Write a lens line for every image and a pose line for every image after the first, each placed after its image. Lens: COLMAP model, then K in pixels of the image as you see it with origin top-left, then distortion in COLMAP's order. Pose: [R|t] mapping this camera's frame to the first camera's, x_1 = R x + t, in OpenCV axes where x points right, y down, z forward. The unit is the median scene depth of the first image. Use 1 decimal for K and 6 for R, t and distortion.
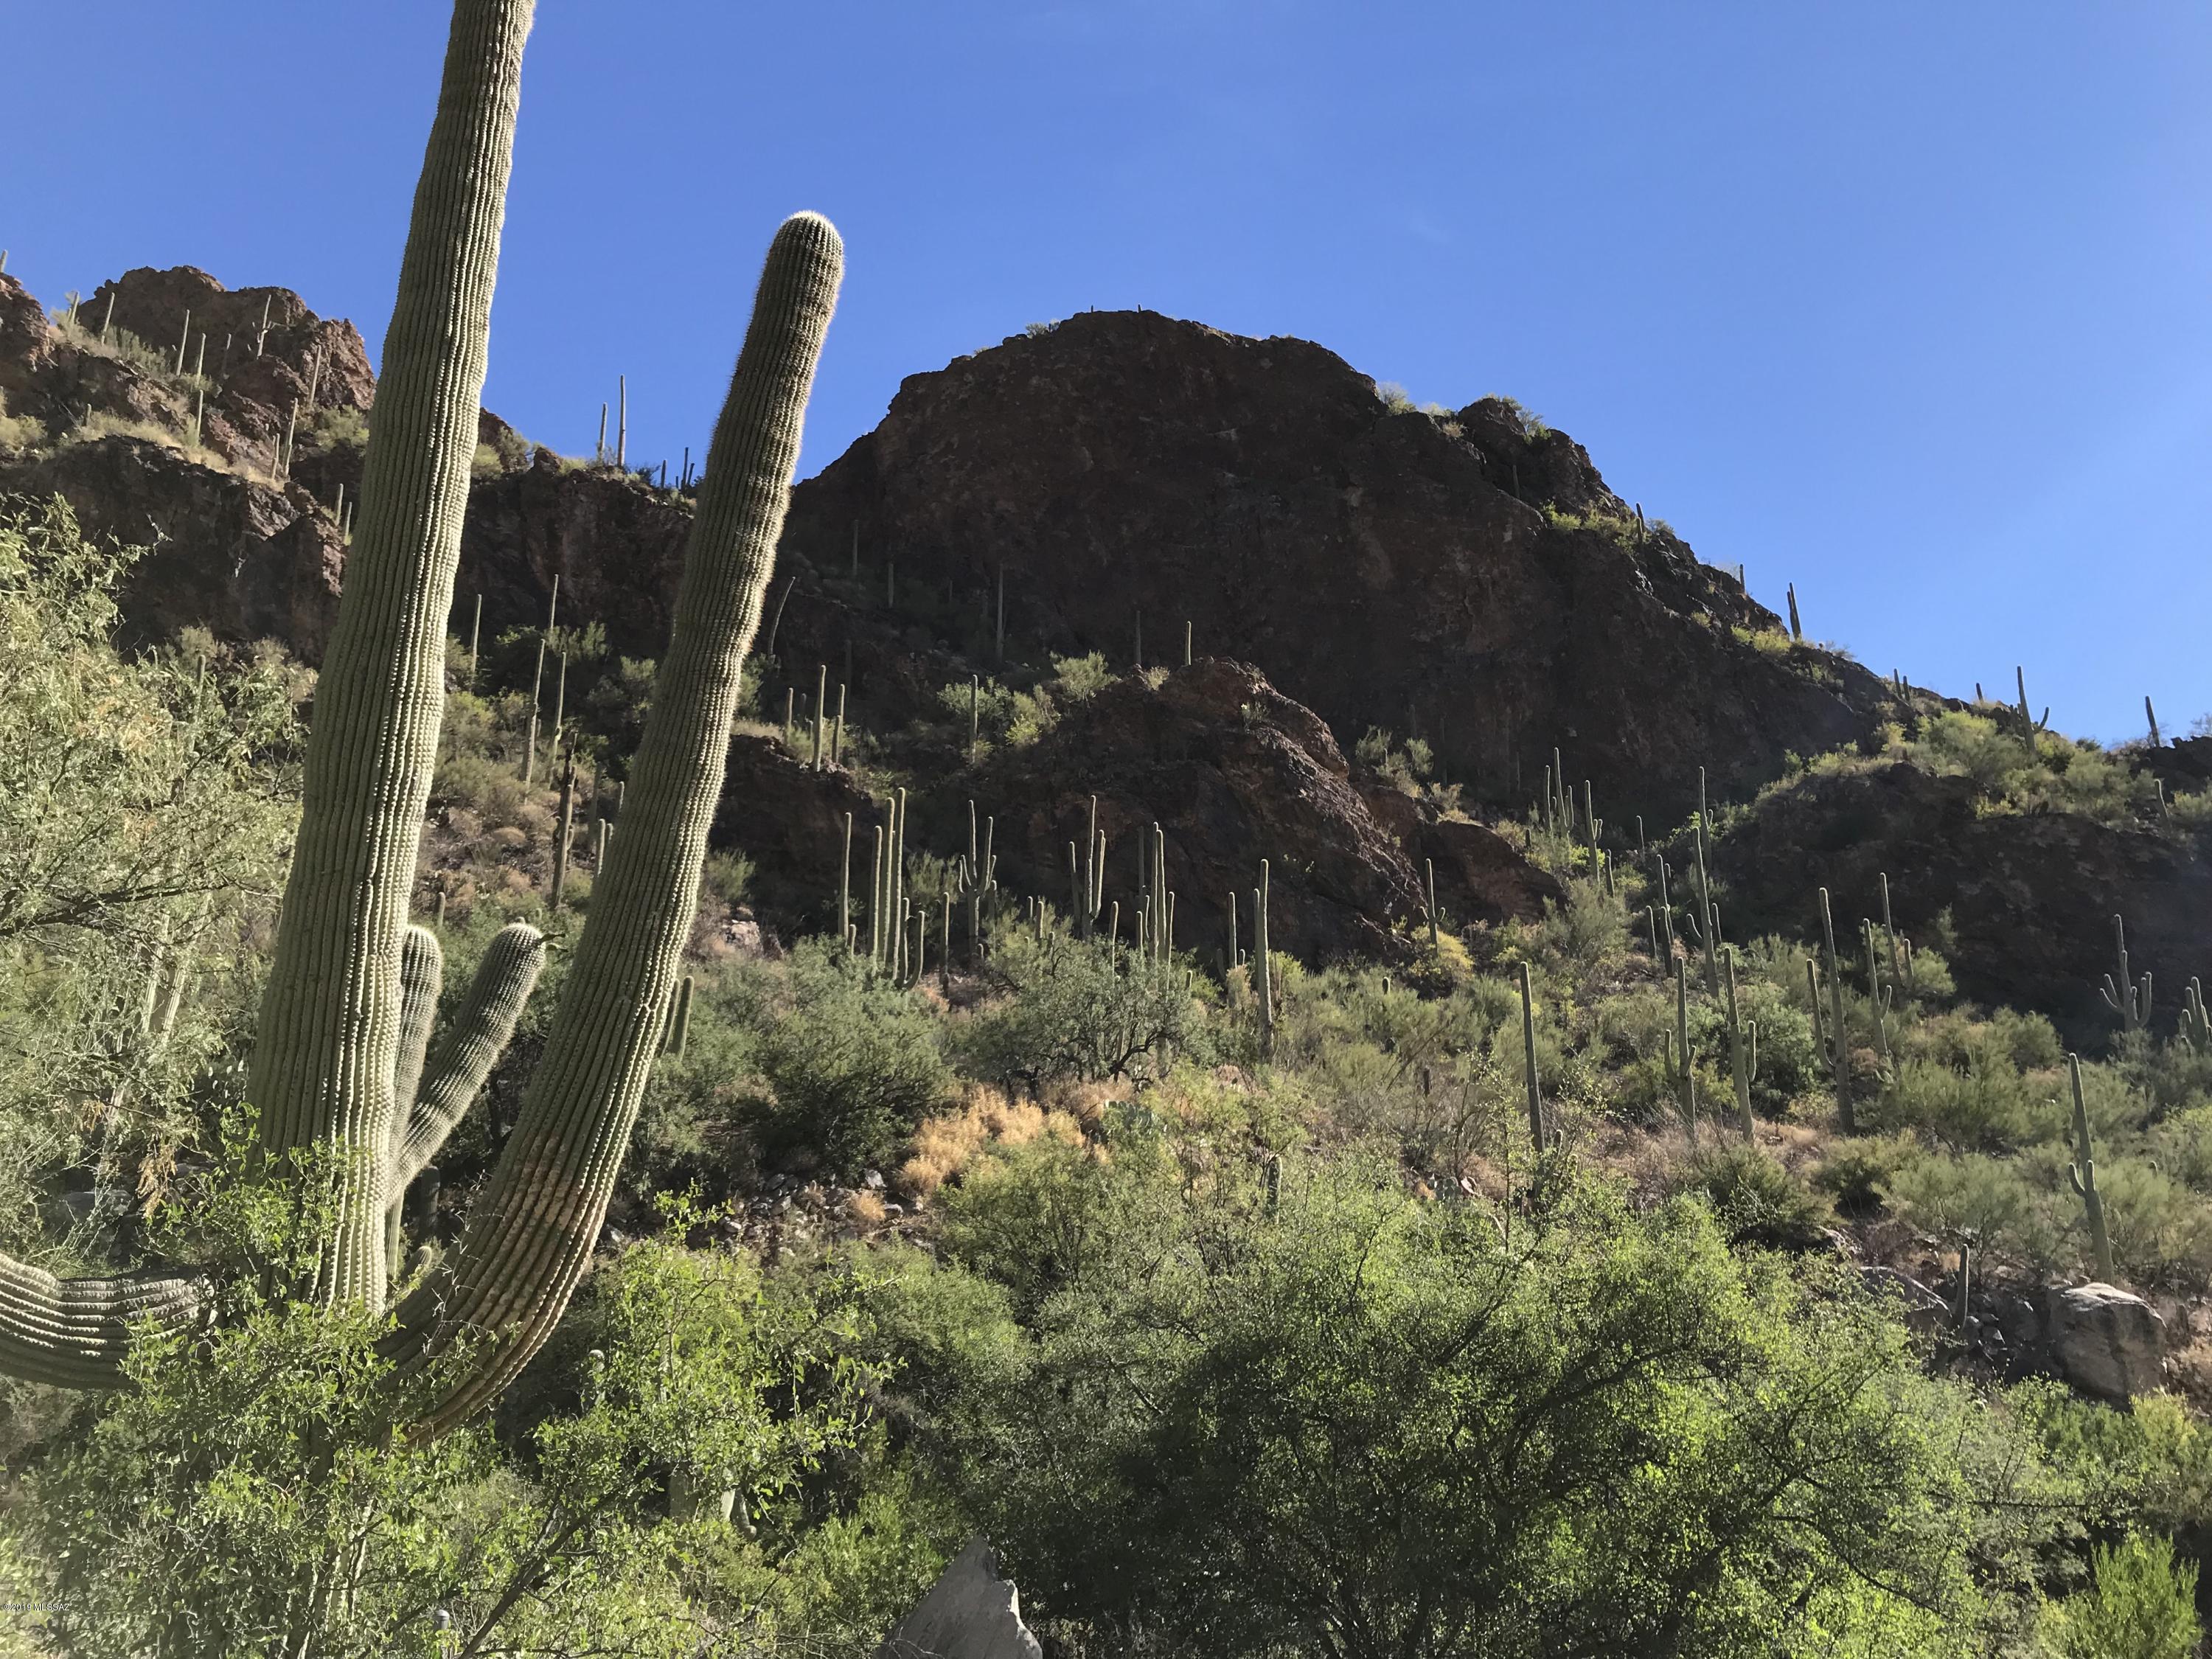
lens RADIAL K [[1810.4, 0, 1106.0], [0, 1810.4, 829.5], [0, 0, 1]] dist [0.031616, -0.040207]
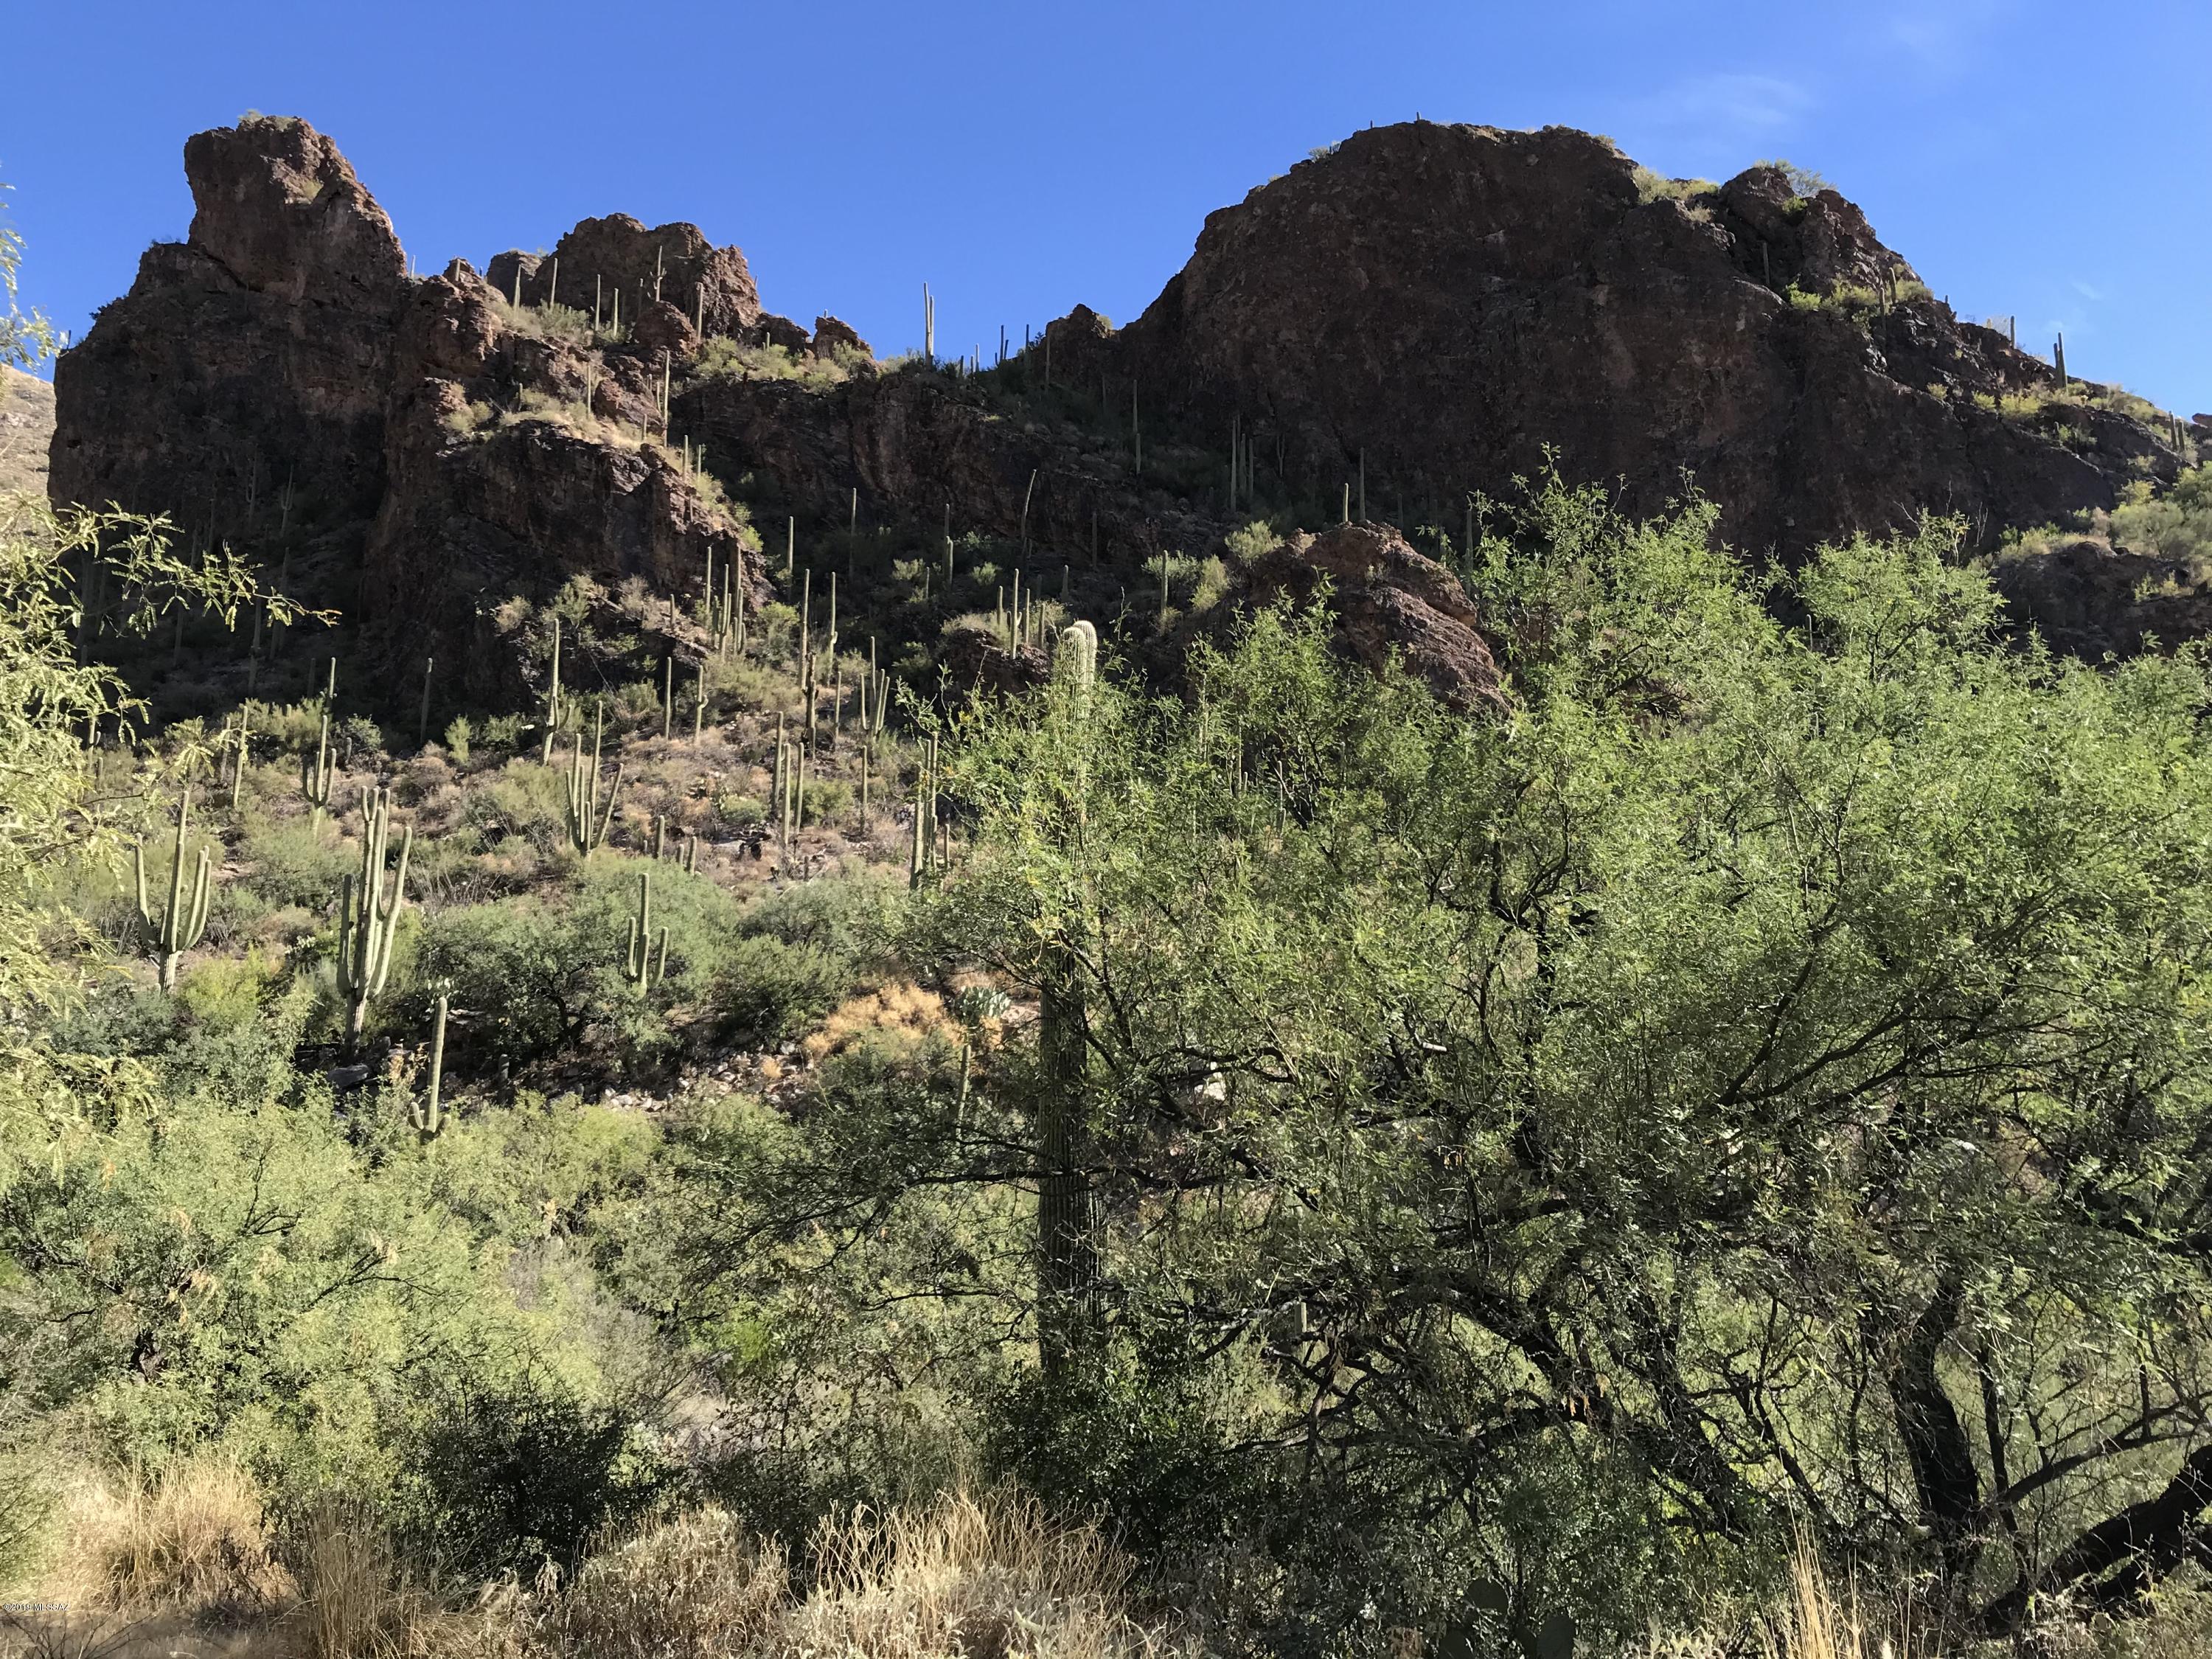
lens RADIAL K [[1803.2, 0, 1106.0], [0, 1803.2, 829.5], [0, 0, 1]] dist [-0.003469, -0.072223]
pose [[0.950680, -0.040378, -0.307535, 0.171017], [0.087757, 0.985994, 0.141827, -0.052918], [0.297501, -0.161820, 0.940908, -0.099894]]
